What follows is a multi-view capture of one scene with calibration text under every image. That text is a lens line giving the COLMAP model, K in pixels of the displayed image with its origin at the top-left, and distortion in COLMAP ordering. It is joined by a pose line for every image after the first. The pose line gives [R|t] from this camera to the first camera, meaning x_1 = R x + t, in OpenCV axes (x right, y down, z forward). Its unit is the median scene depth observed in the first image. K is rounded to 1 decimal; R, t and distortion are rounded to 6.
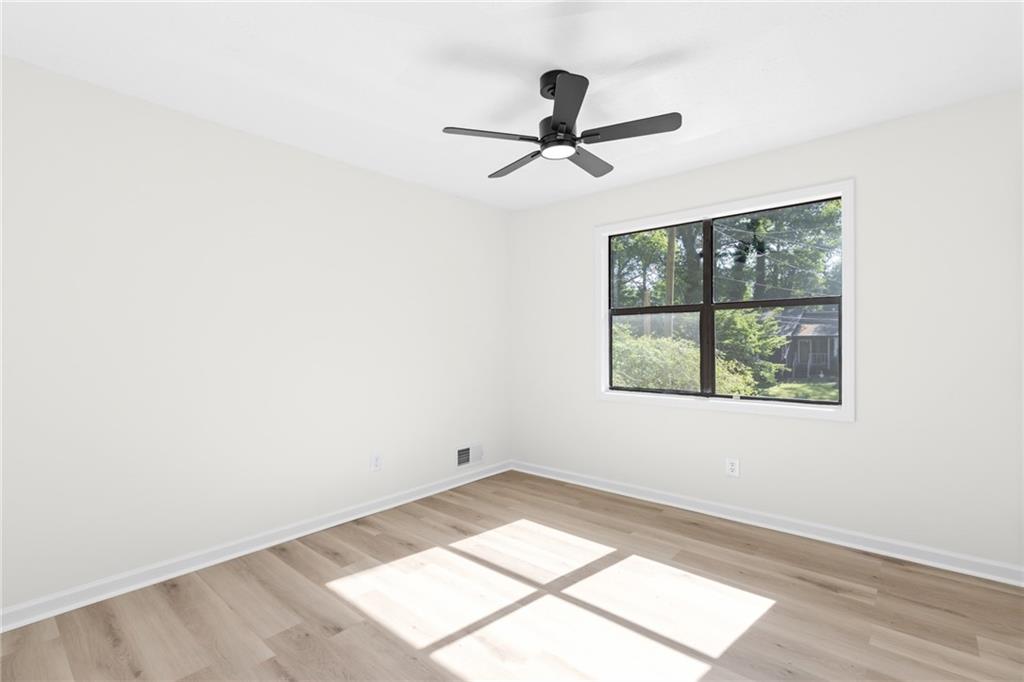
lens RADIAL K [[474.1, 0, 504.9], [0, 474.1, 338.1], [0, 0, 1]] dist [0.029524, -0.006687]
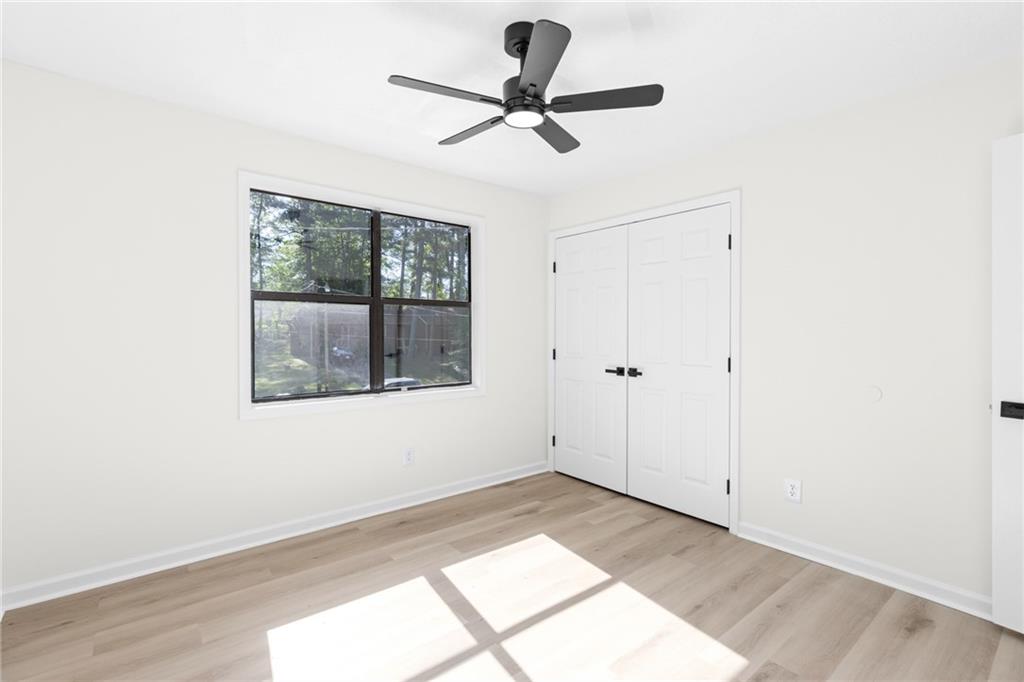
lens RADIAL K [[474.1, 0, 504.9], [0, 474.1, 338.1], [0, 0, 1]] dist [0.029524, -0.006687]
pose [[0.184696, -0.001077, 0.982795, -0.540774], [-0.001872, 0.999997, 0.001448, 0.011083], [-0.982794, -0.002107, 0.184693, 0.644183]]
